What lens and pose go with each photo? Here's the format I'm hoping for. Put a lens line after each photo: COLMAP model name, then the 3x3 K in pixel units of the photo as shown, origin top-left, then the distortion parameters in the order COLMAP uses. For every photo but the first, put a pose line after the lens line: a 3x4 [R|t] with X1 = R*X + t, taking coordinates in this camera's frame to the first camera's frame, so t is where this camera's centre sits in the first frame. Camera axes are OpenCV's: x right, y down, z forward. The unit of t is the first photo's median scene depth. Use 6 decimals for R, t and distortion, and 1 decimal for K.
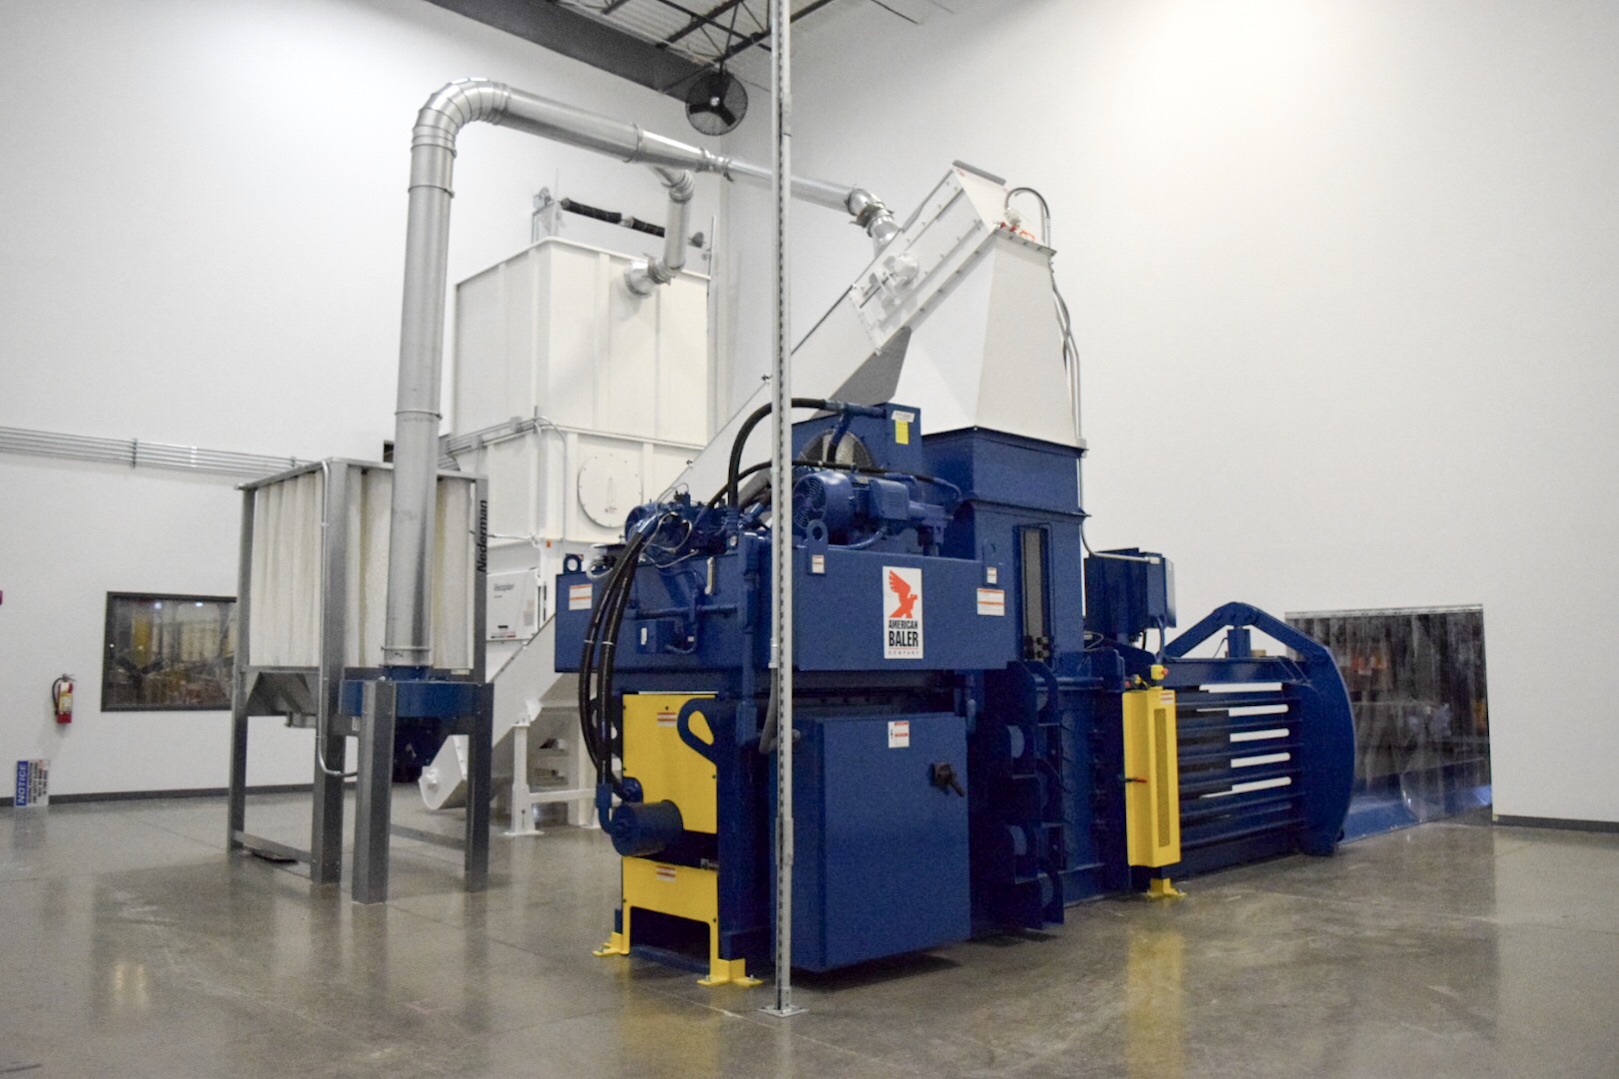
lens RADIAL K [[1315.6, 0, 791.5], [0, 1315.6, 516.9], [0, 0, 1]] dist [-0.097649, 0.027871]
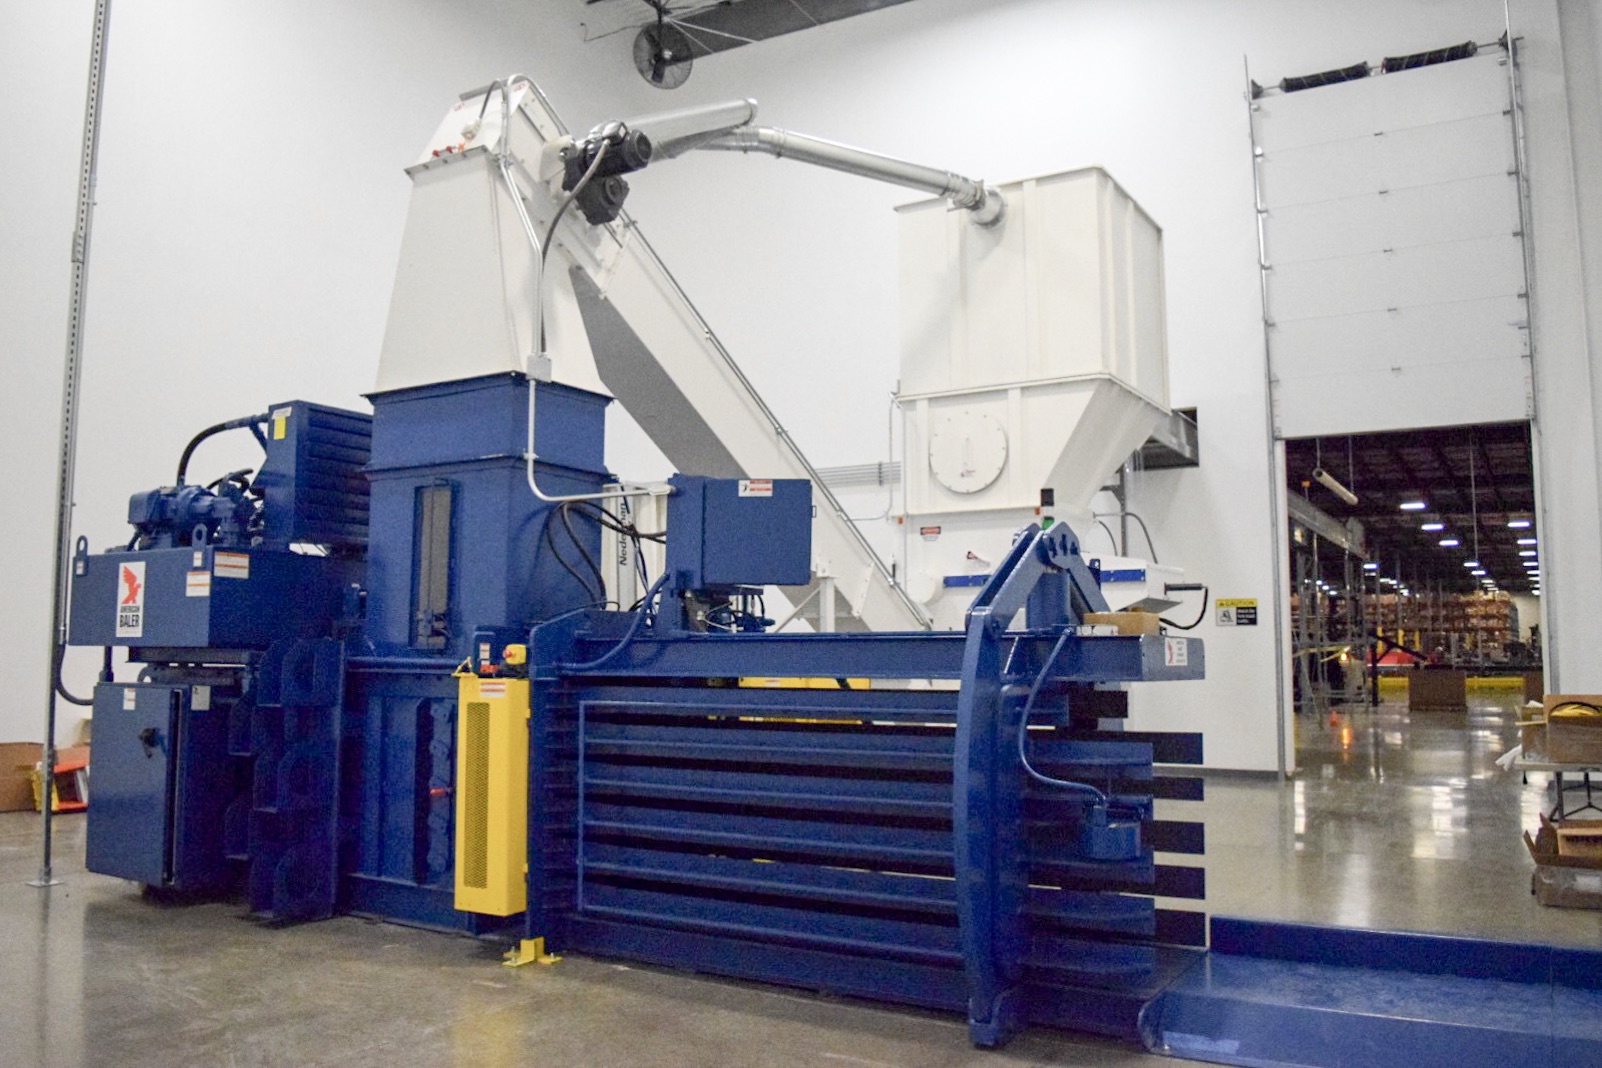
lens RADIAL K [[1301.8, 0, 868.2], [0, 1301.8, 547.5], [0, 0, 1]] dist [-0.097649, 0.027871]
pose [[0.260463, -0.073552, -0.962678, 1.332752], [0.111166, 0.992747, -0.045772, 0.148034], [0.959063, -0.095096, 0.266751, 1.292480]]
